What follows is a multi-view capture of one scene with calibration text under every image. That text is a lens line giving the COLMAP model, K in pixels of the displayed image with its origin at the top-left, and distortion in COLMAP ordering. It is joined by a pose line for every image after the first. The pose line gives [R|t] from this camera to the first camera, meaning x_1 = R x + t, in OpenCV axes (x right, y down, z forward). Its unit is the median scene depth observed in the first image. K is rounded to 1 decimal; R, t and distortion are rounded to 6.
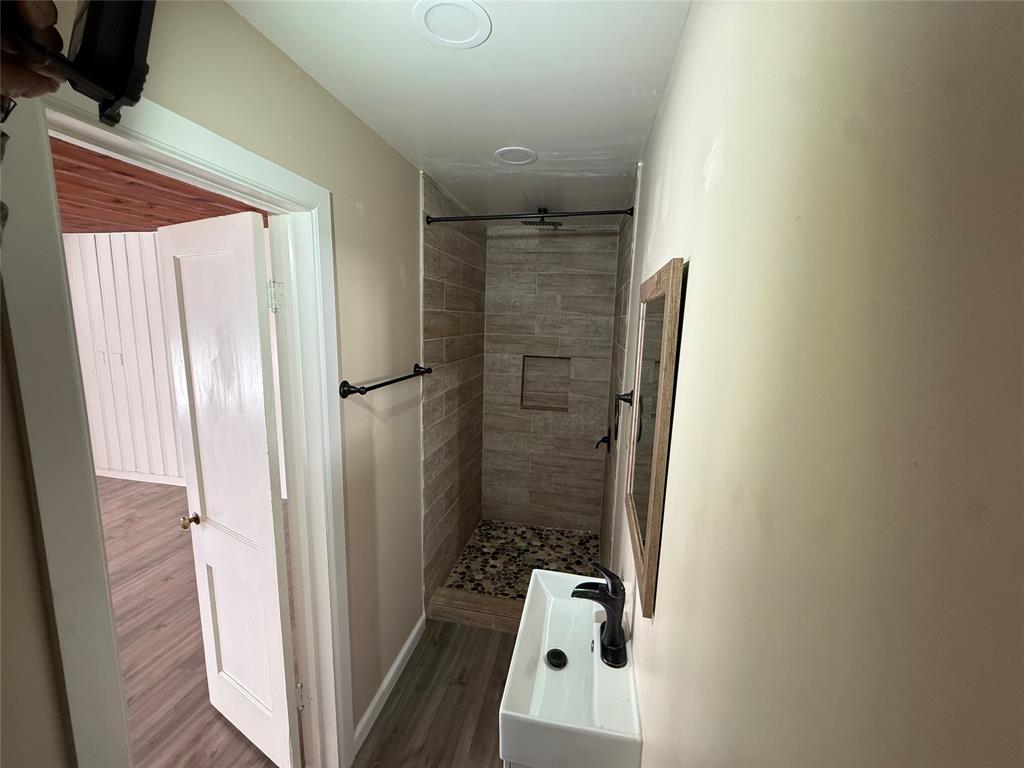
lens RADIAL K [[406.5, 0, 510.6], [0, 406.5, 382.1], [0, 0, 1]] dist [-0.007283, -0.000129]
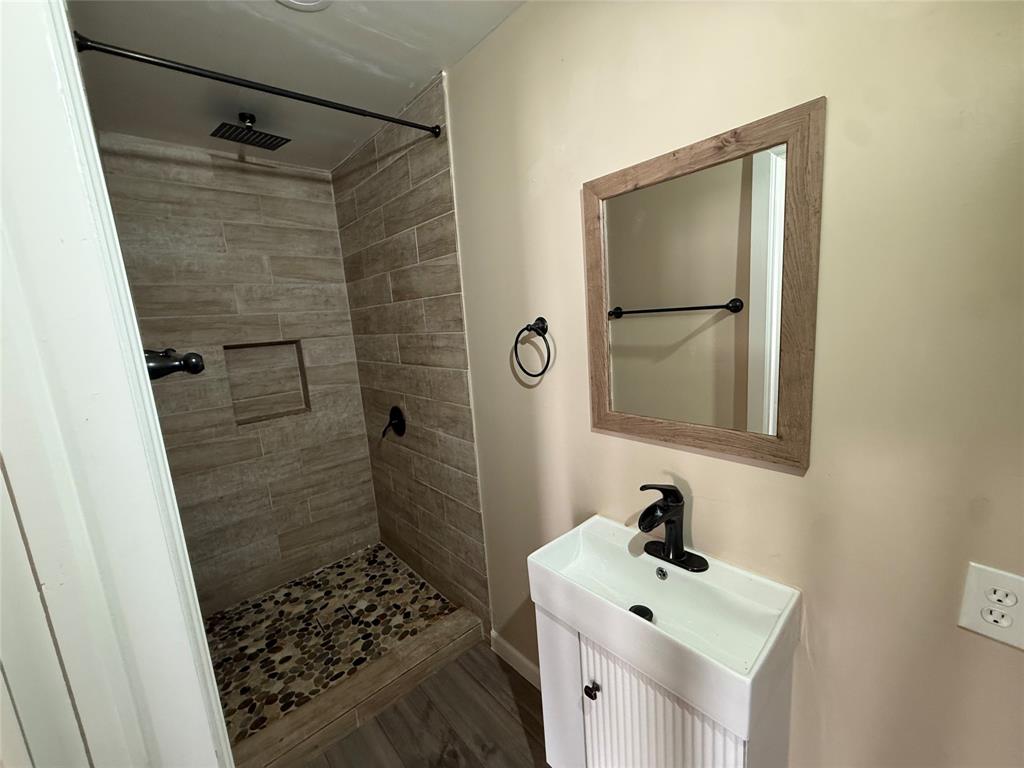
lens RADIAL K [[406.5, 0, 510.6], [0, 406.5, 382.1], [0, 0, 1]] dist [-0.007283, -0.000129]
pose [[0.594999, -0.195642, 0.779551, -0.223205], [0.207916, 0.974373, 0.085842, 0.033404], [-0.776368, 0.111005, 0.620428, 0.237715]]
